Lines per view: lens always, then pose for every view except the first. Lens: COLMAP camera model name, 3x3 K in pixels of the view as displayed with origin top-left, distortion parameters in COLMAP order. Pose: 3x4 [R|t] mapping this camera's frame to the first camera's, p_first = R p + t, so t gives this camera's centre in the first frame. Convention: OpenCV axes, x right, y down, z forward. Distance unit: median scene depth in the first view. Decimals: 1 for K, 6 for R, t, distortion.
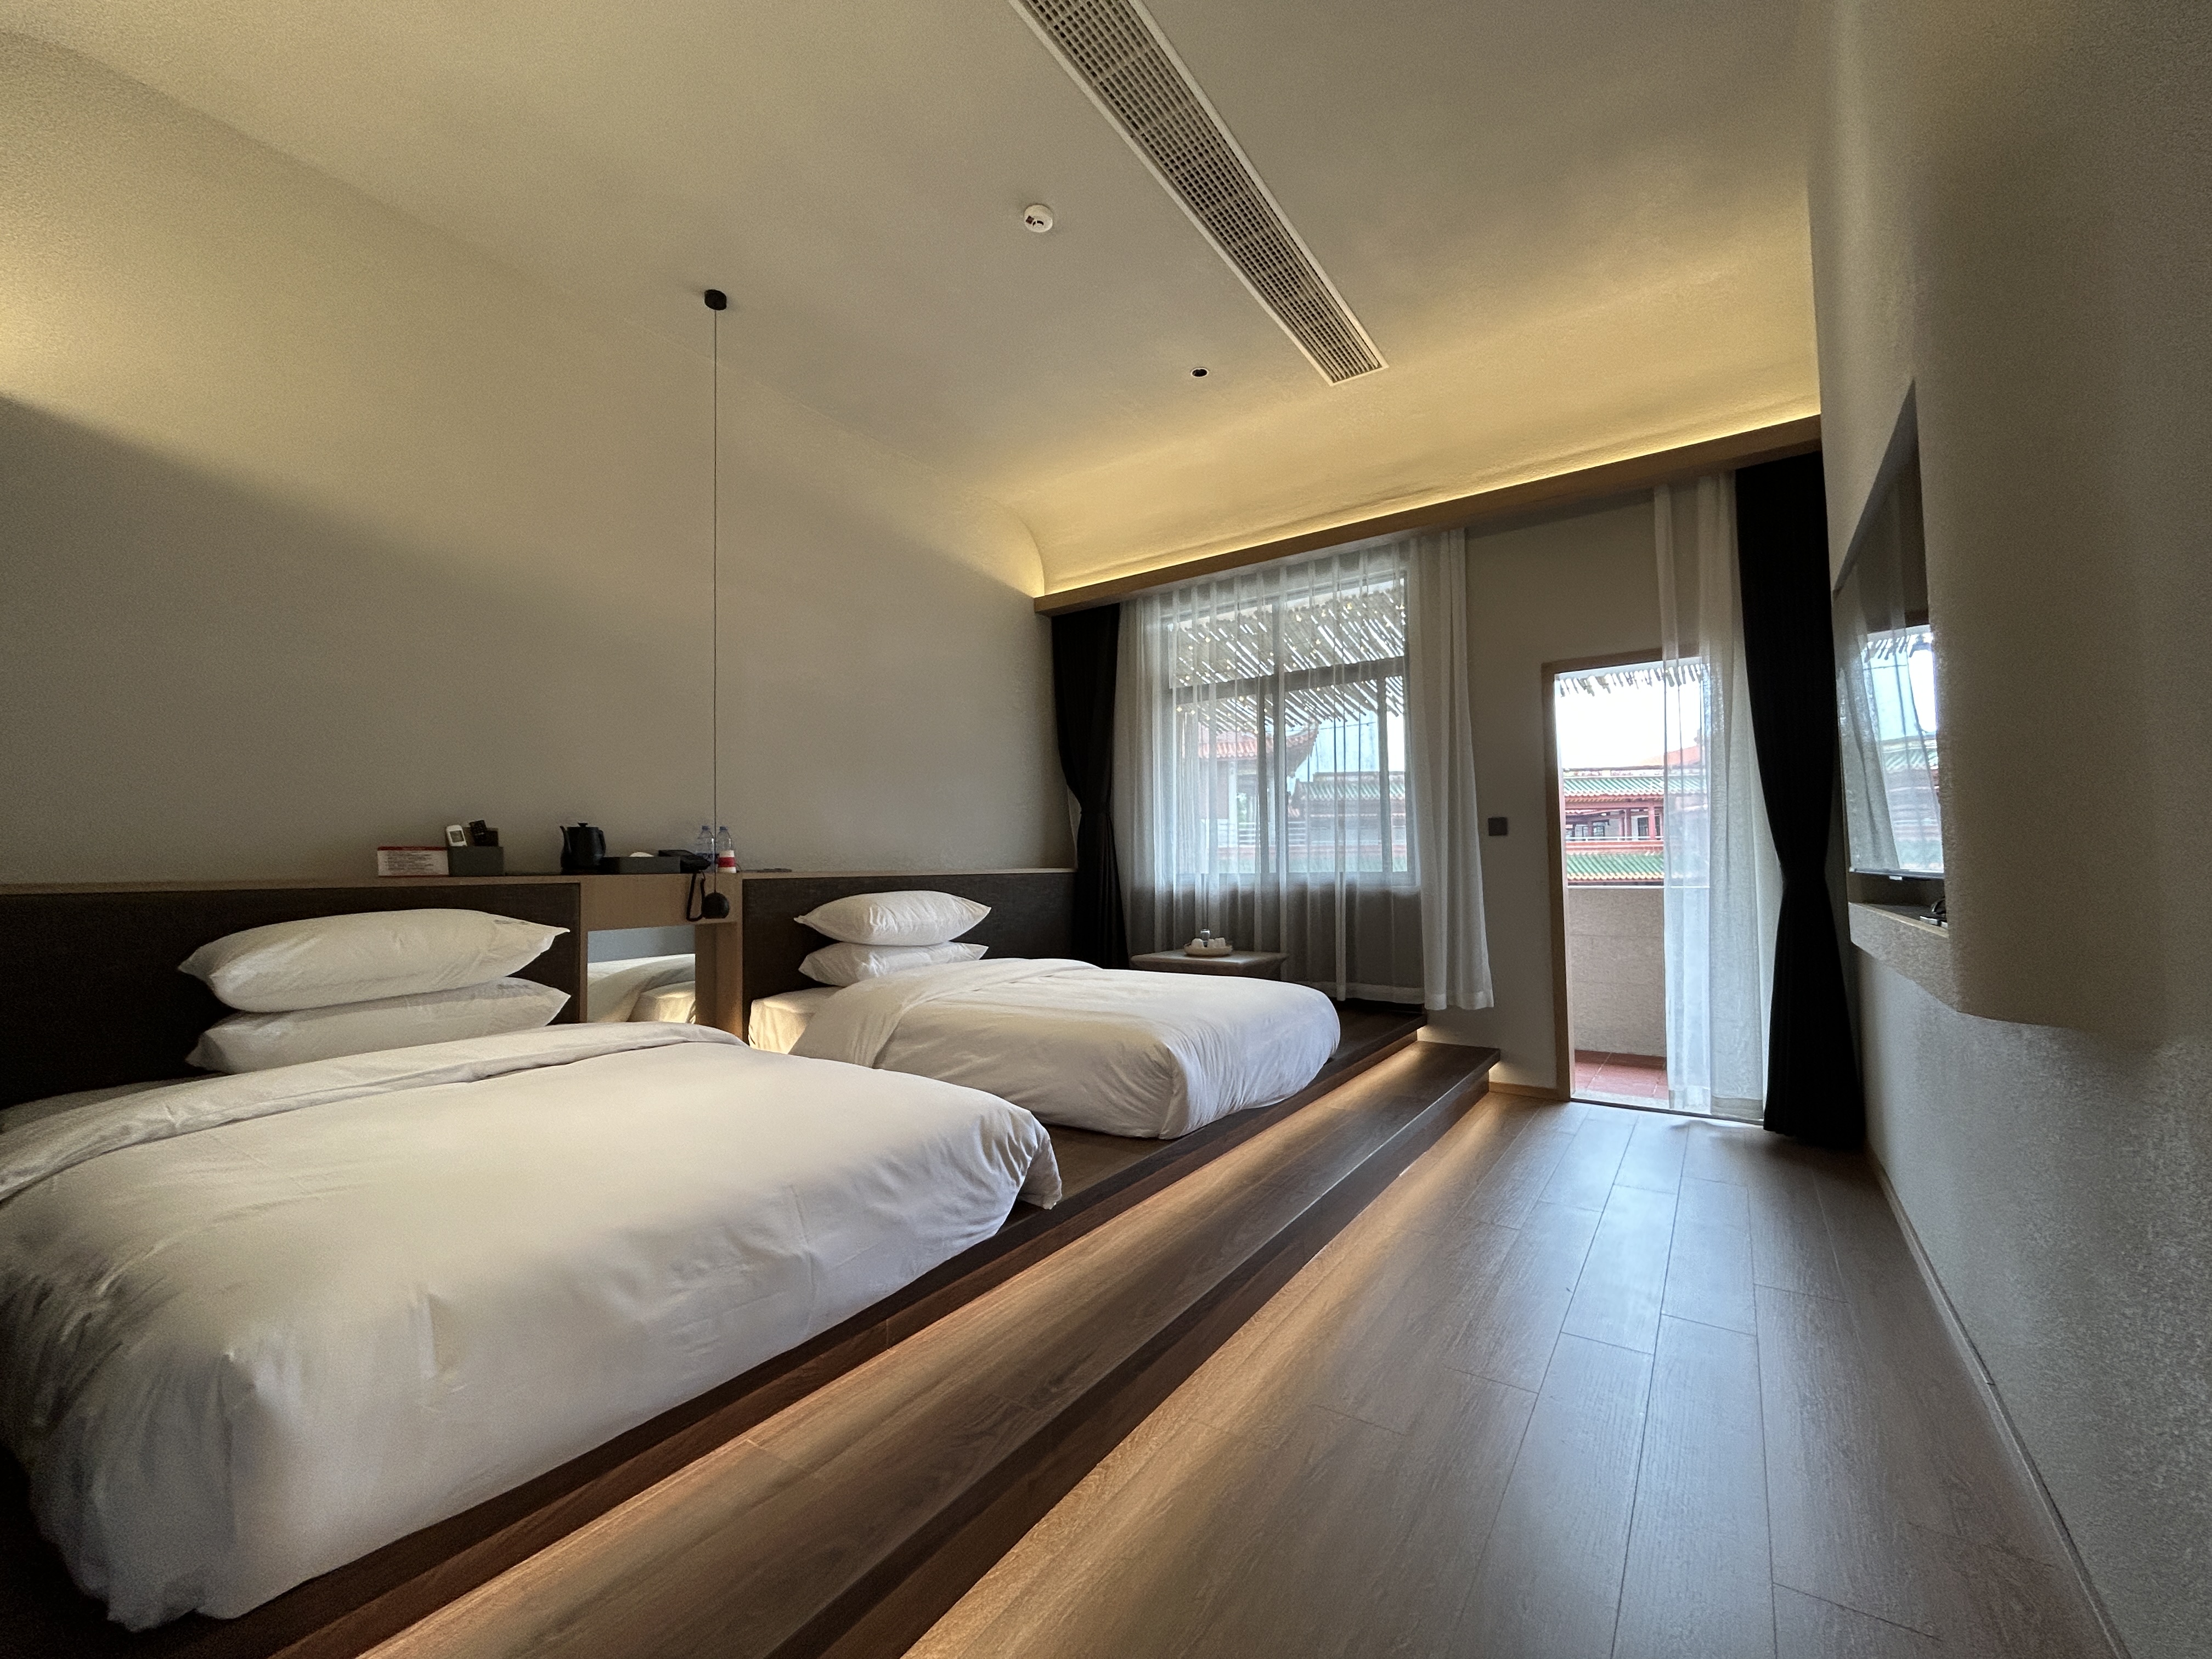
lens RADIAL K [[890.3, 0, 1114.9], [0, 890.3, 828.3], [0, 0, 1]] dist [0.002755, -0.000223]
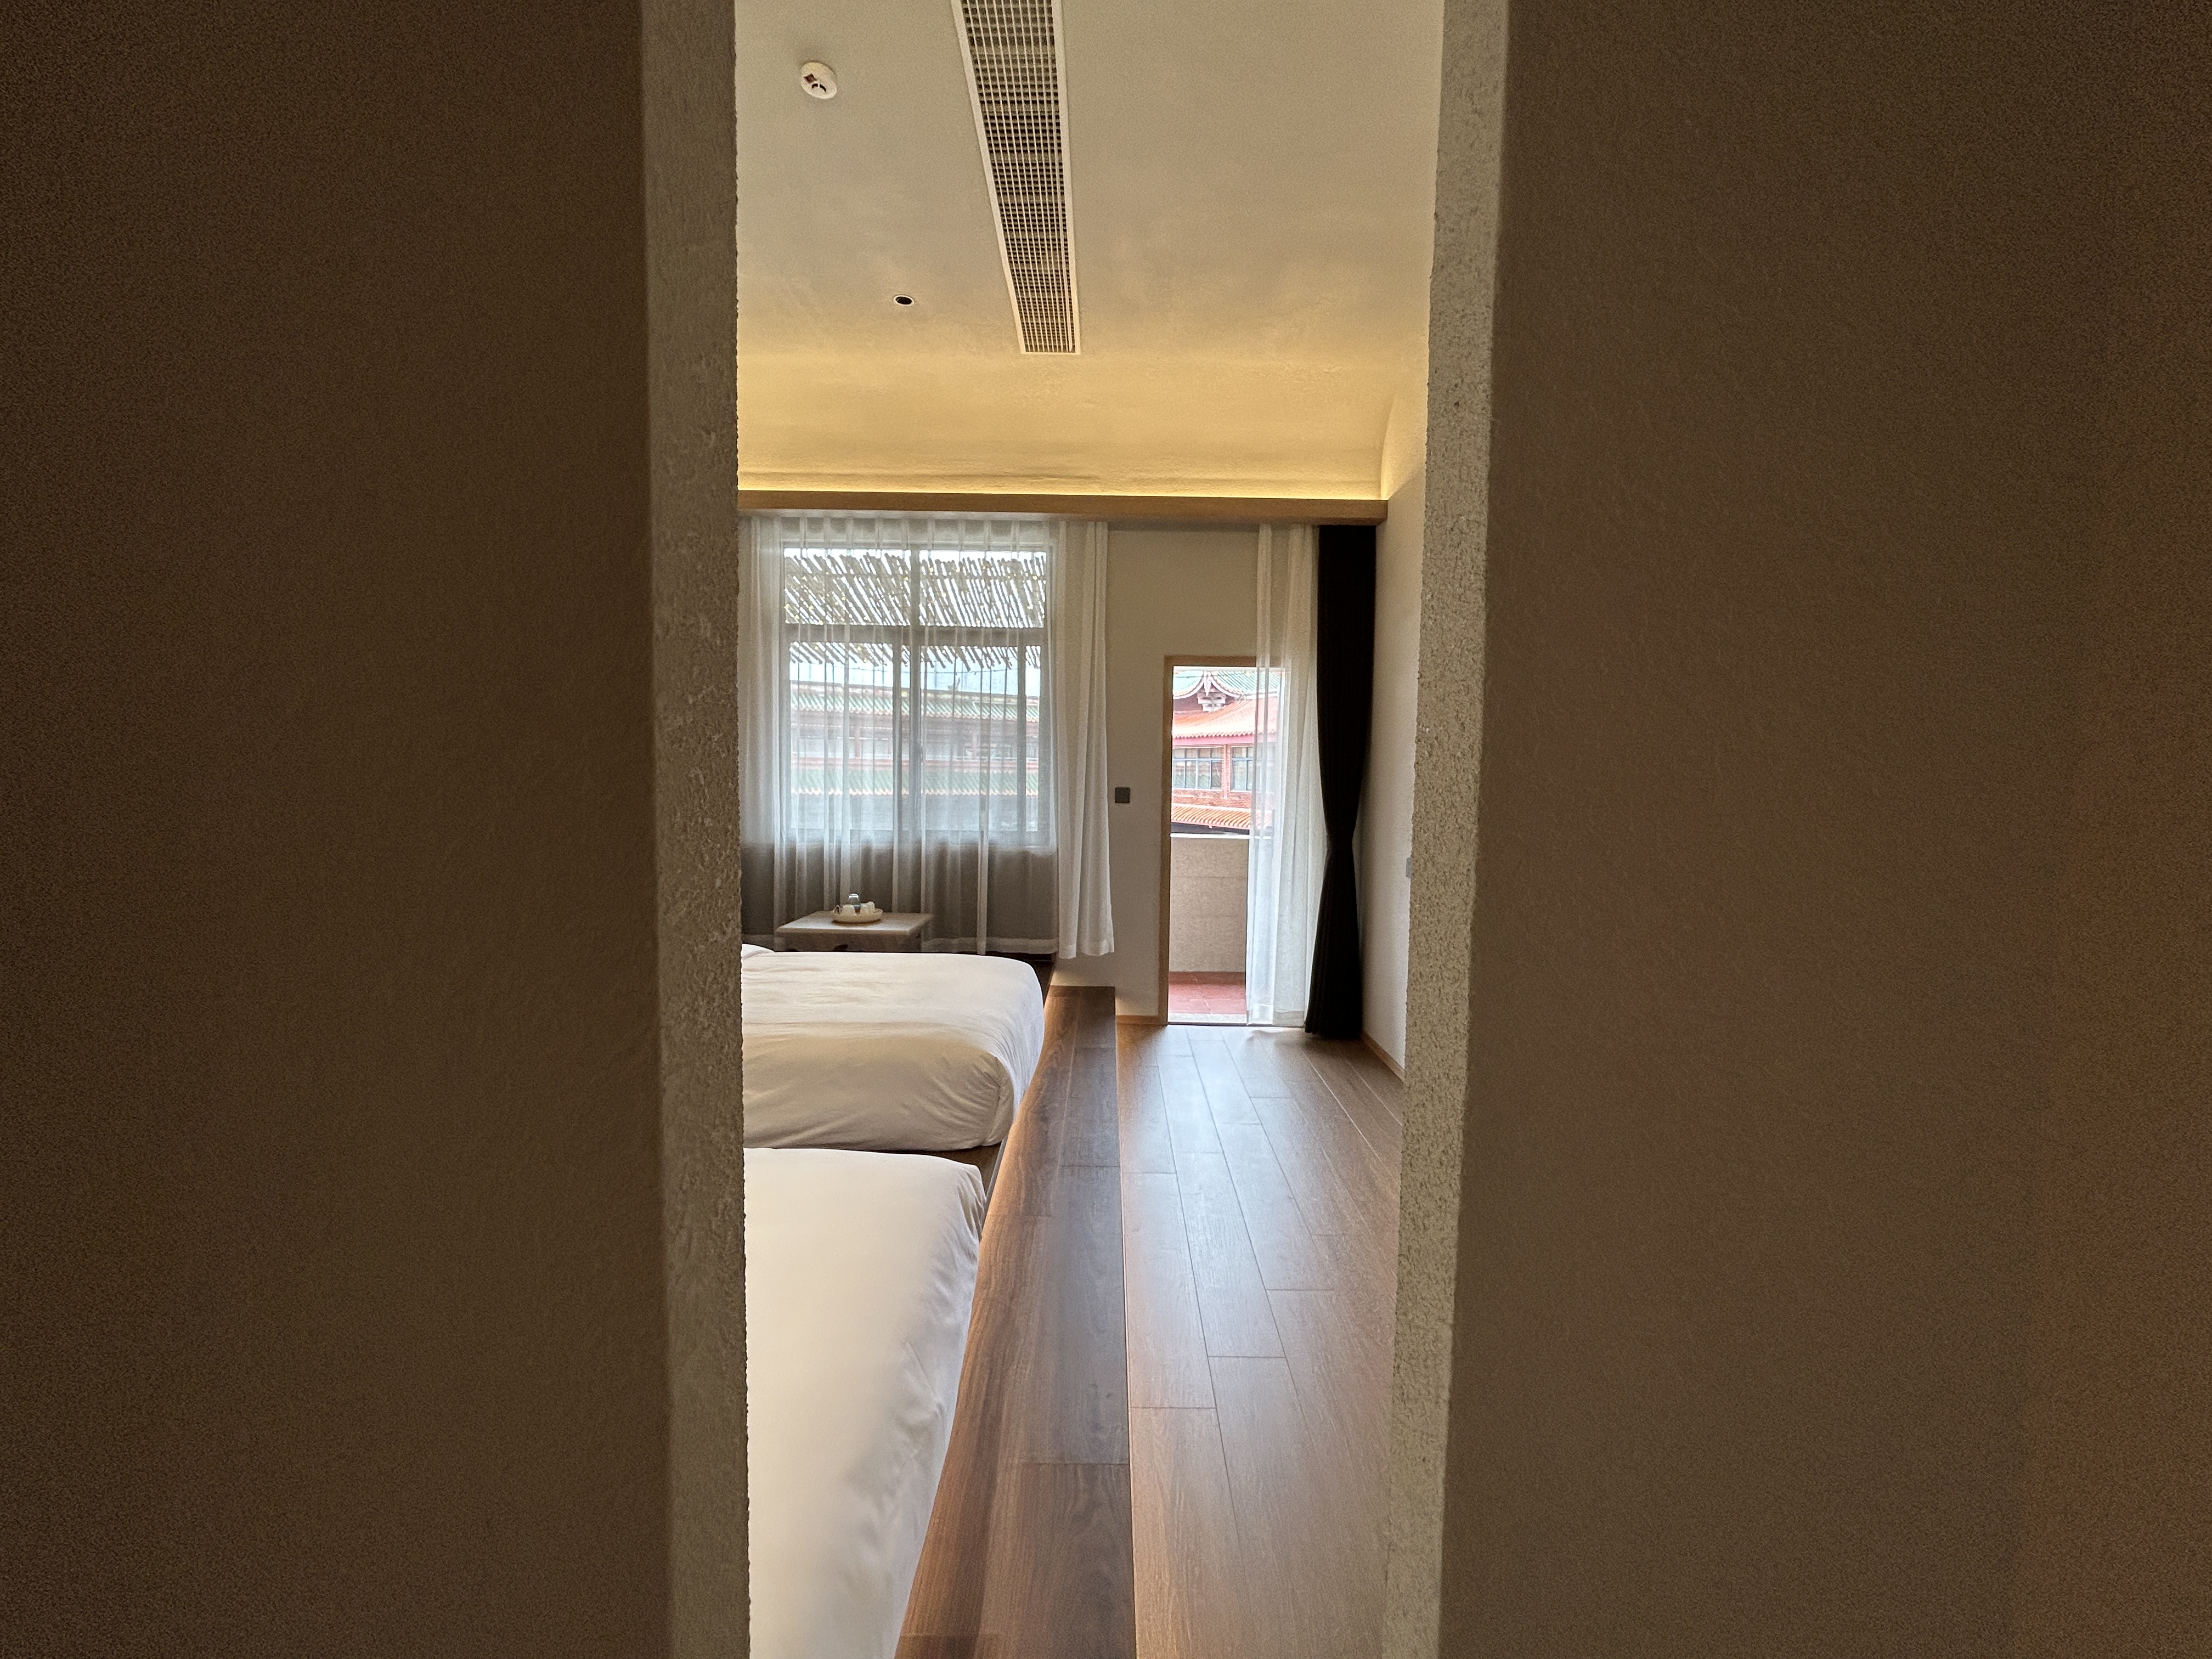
lens RADIAL K [[890.3, 0, 1101.8], [0, 890.3, 816.3], [0, 0, 1]] dist [0.002755, -0.000223]
pose [[0.827091, 0.000583, 0.562068, -0.230172], [-0.051143, 0.995929, 0.074225, -0.057547], [-0.559736, -0.090137, 0.823754, 0.080207]]
